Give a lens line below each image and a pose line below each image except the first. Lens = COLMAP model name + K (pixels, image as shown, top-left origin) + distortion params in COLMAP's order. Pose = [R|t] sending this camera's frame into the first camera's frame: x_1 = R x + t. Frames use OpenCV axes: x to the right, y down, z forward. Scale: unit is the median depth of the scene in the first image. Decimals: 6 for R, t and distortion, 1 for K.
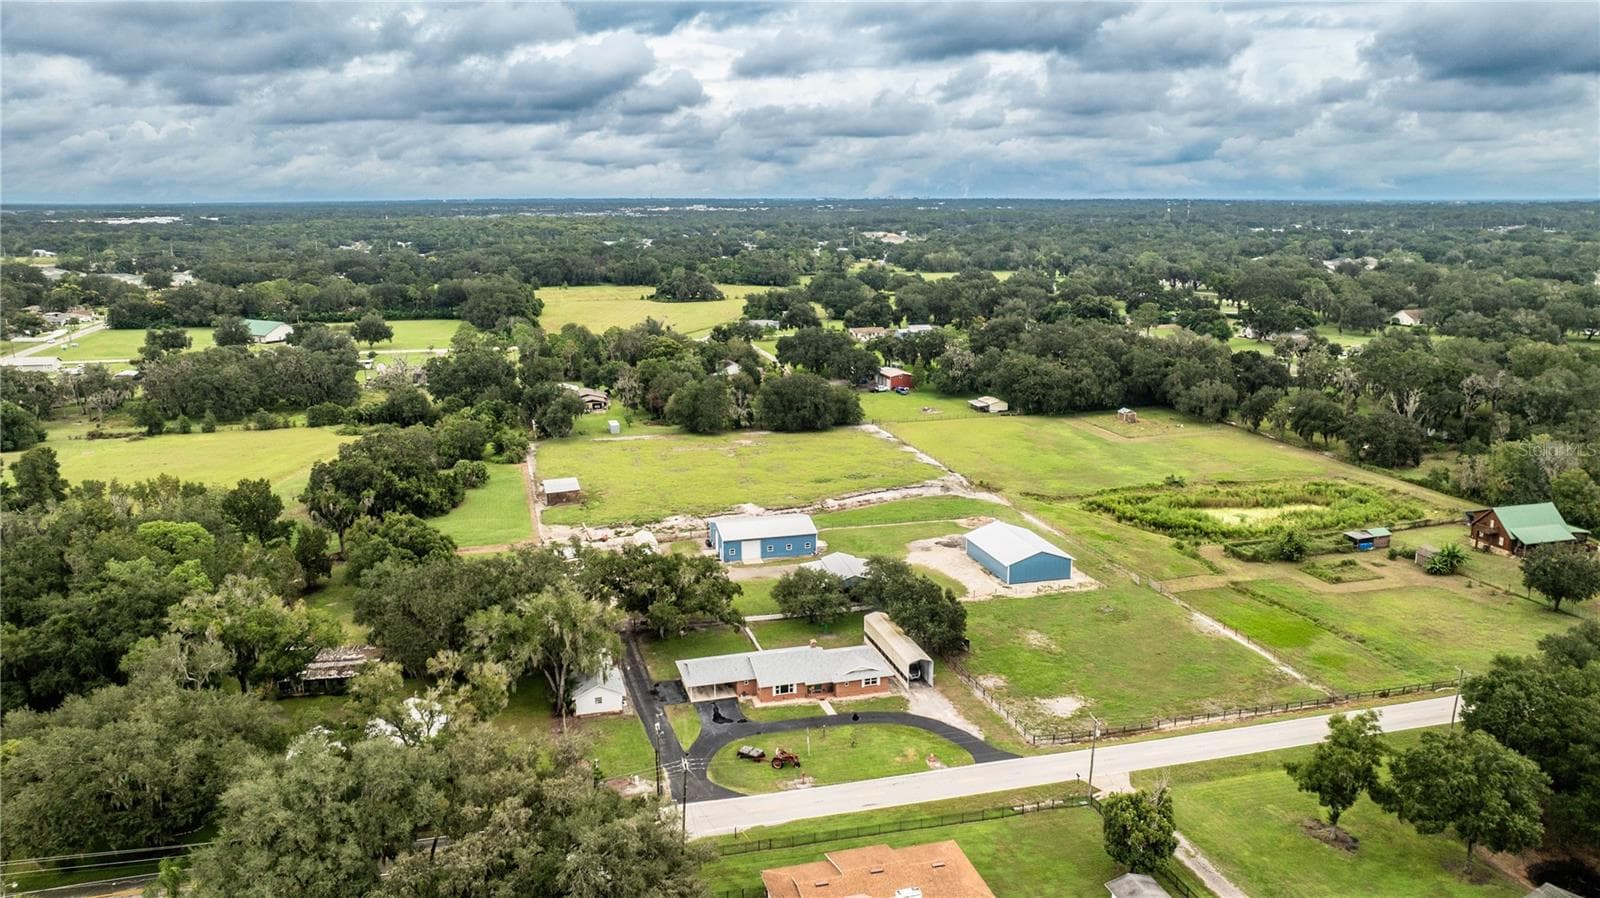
lens RADIAL K [[1144.9, 0, 800.0], [0, 1144.9, 449.0], [0, 0, 1]] dist [0.002008, 0.008406]
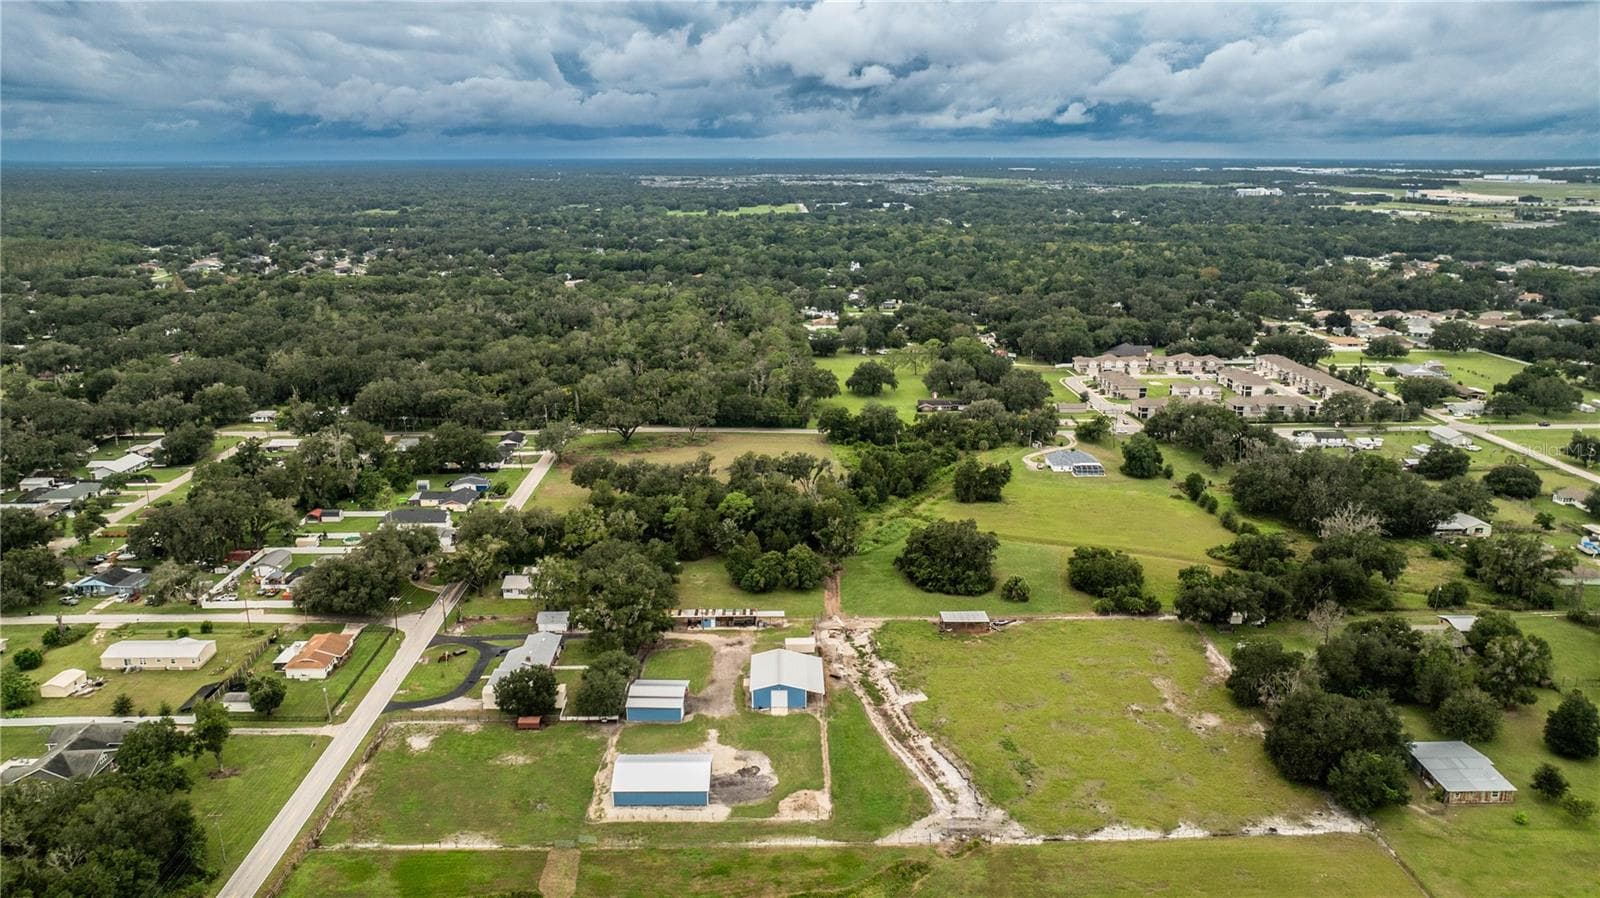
lens RADIAL K [[1144.9, 0, 800.0], [0, 1144.9, 449.0], [0, 0, 1]] dist [0.002008, 0.008406]
pose [[-0.246421, 0.255962, -0.934751, 1.480428], [-0.218055, 0.925121, 0.310810, -0.761084], [0.944314, 0.280417, -0.172155, 1.659025]]
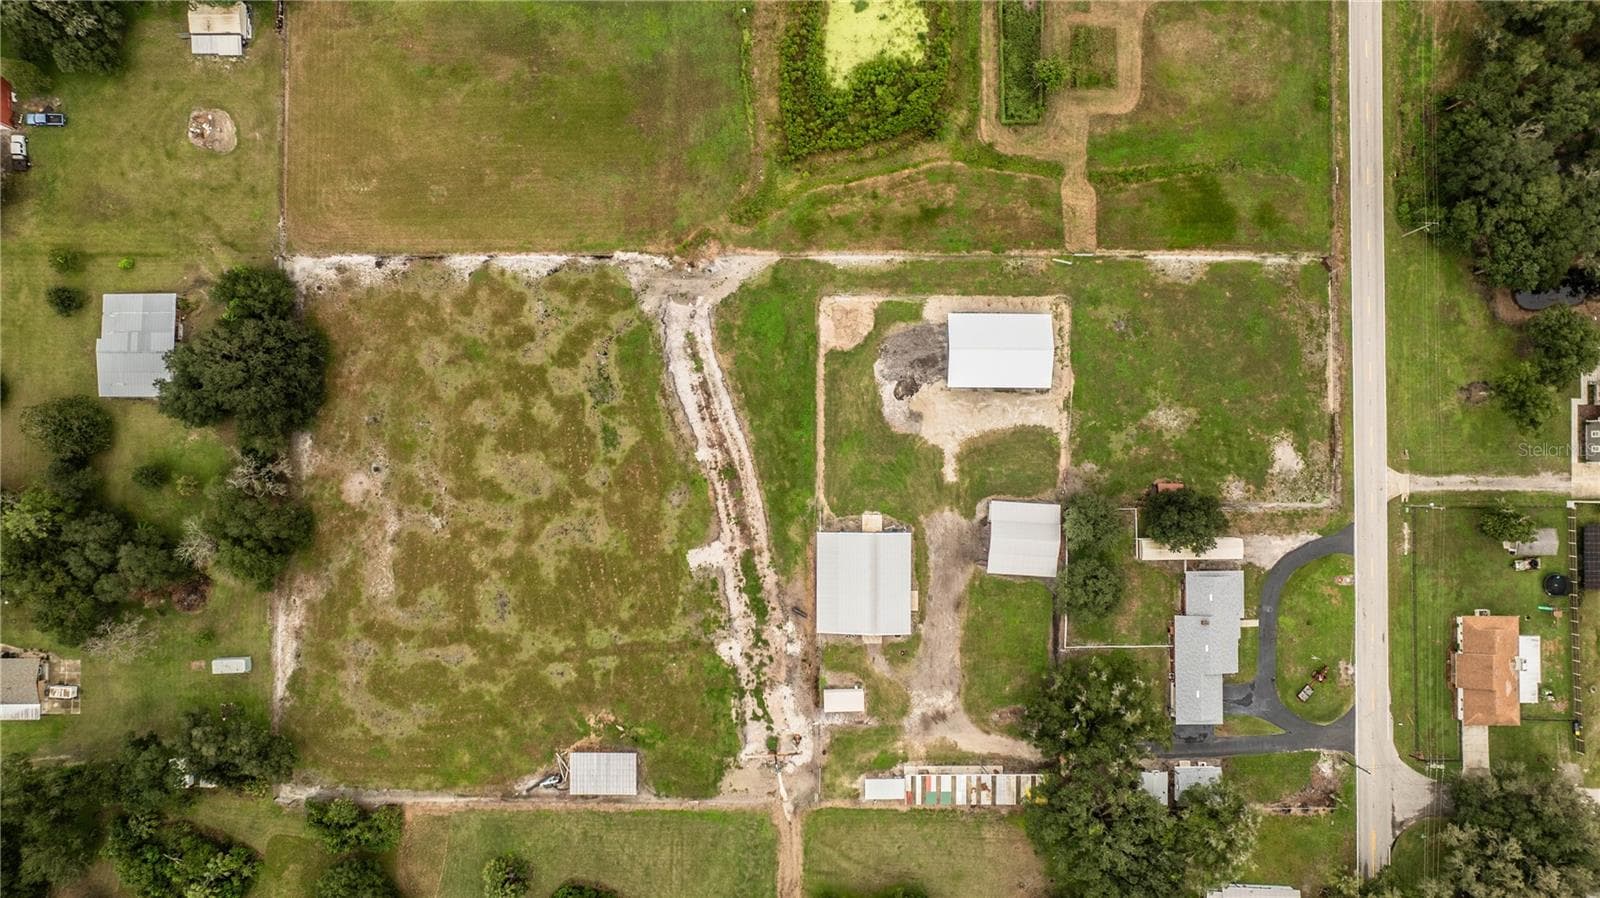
lens RADIAL K [[1144.9, 0, 800.0], [0, 1144.9, 449.0], [0, 0, 1]] dist [0.002008, 0.008406]
pose [[0.268648, -0.962839, 0.027721, 0.044200], [0.214932, 0.087973, 0.972659, -1.246136], [-0.938953, -0.255345, 0.230579, 1.236152]]
